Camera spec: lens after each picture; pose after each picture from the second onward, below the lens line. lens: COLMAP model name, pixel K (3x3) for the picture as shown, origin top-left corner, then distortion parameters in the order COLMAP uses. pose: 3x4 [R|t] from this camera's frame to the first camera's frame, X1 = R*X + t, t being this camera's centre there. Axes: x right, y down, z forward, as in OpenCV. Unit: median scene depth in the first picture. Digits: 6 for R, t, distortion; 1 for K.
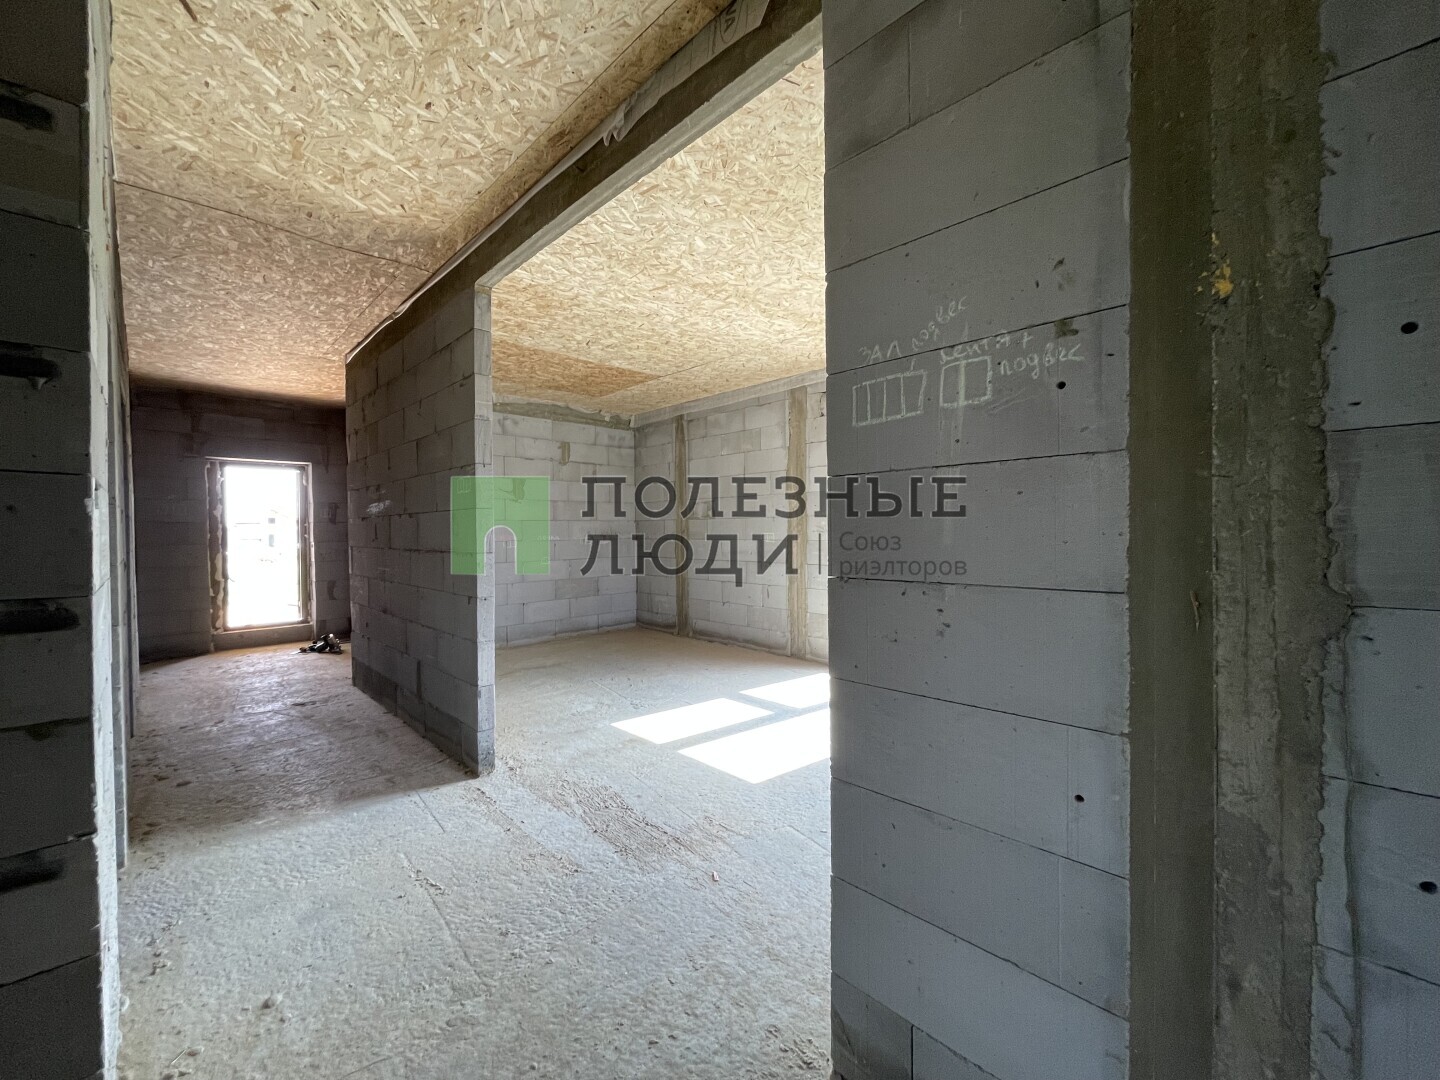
lens RADIAL K [[581.2, 0, 712.5], [0, 581.2, 539.8], [0, 0, 1]] dist [-0.003510, 0.000745]
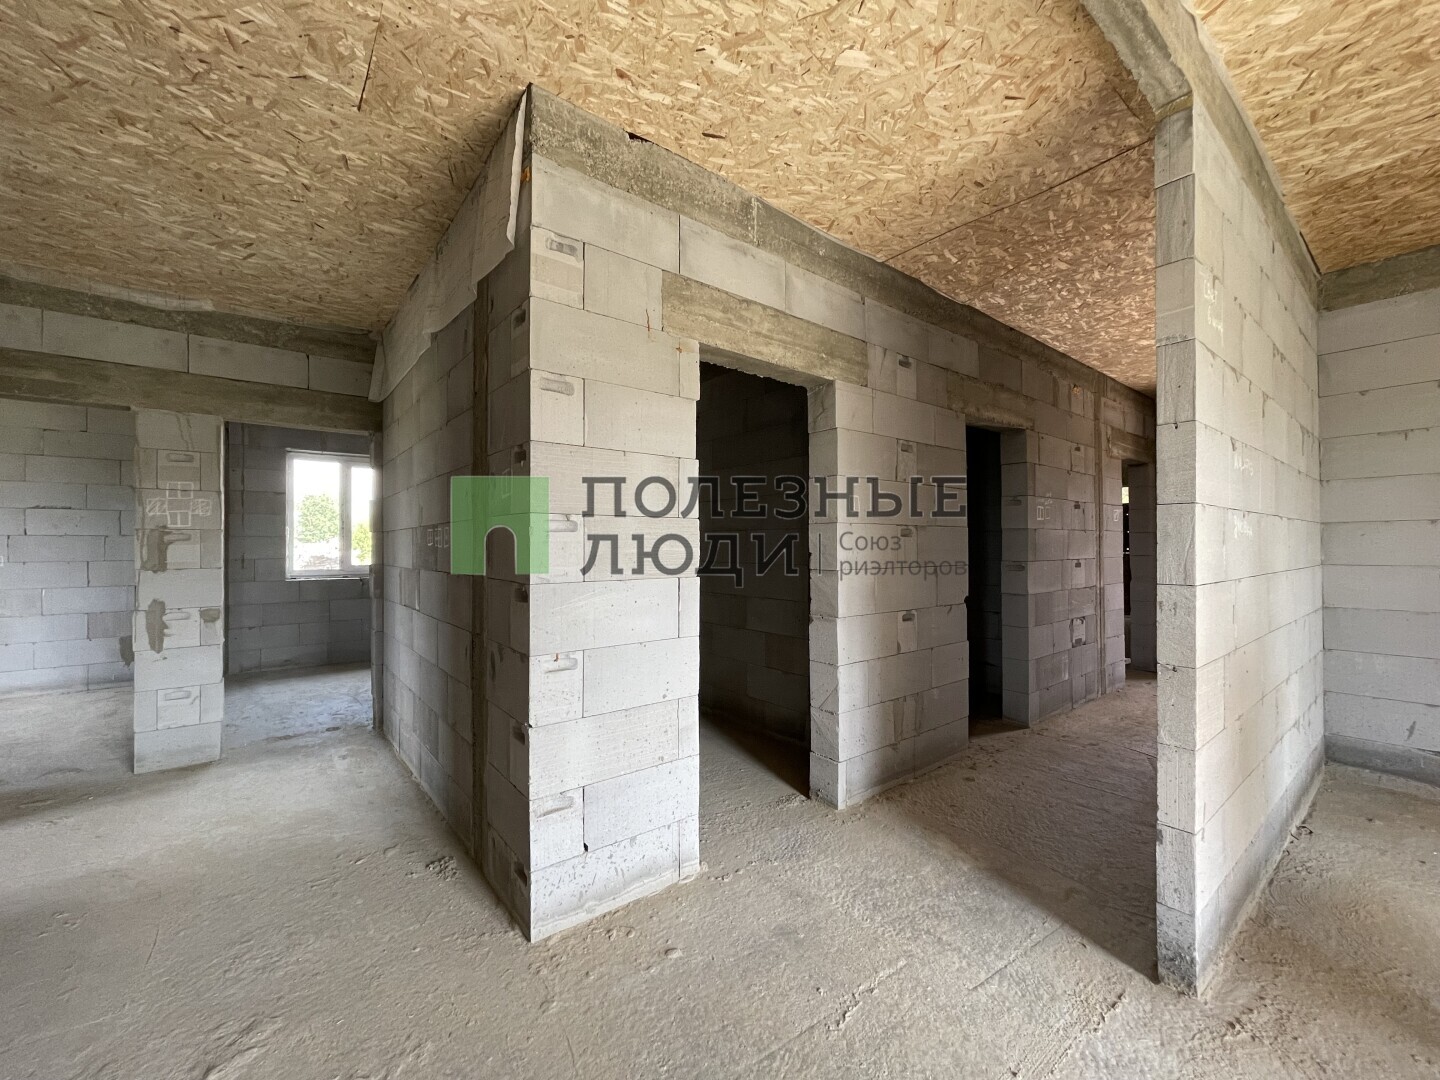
lens RADIAL K [[581.2, 0, 712.5], [0, 581.2, 539.8], [0, 0, 1]] dist [-0.003510, 0.000745]
pose [[-0.109096, -0.001500, -0.994030, 0.197403], [-0.012865, 0.999917, -0.000096, -0.013639], [0.993948, 0.012778, -0.109106, 0.618112]]
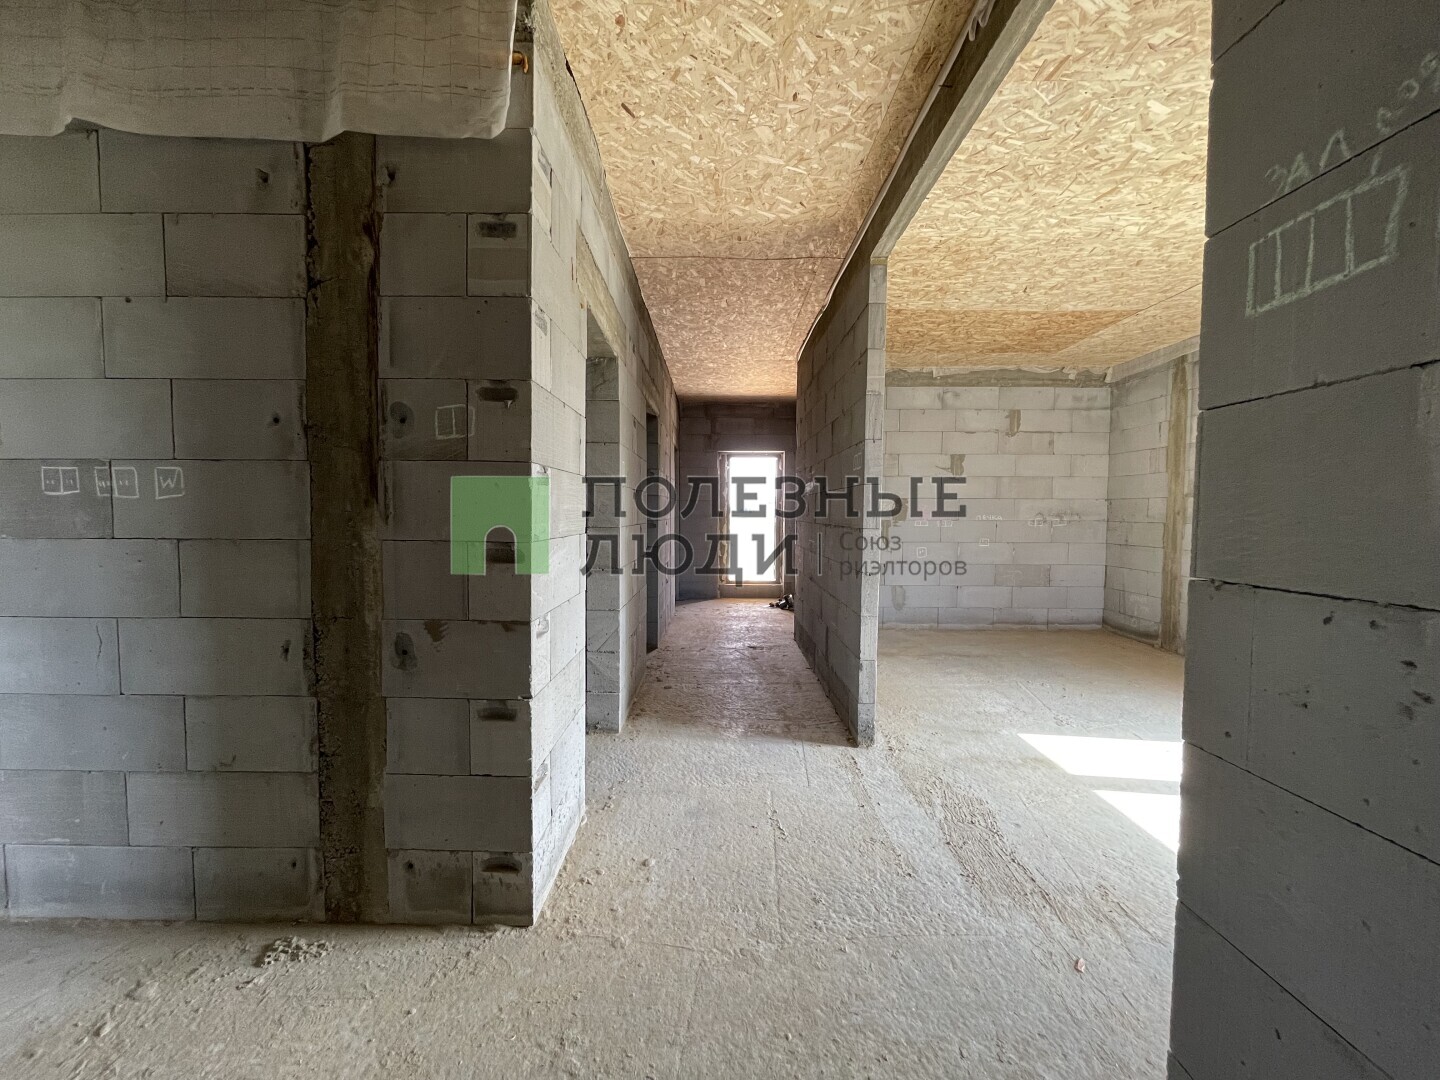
lens RADIAL K [[581.2, 0, 712.5], [0, 581.2, 539.8], [0, 0, 1]] dist [-0.003510, 0.000745]
pose [[0.707324, 0.048242, -0.705241, 0.120520], [-0.024374, 0.998740, 0.043873, 0.004362], [0.706469, -0.013843, 0.707609, 0.096074]]
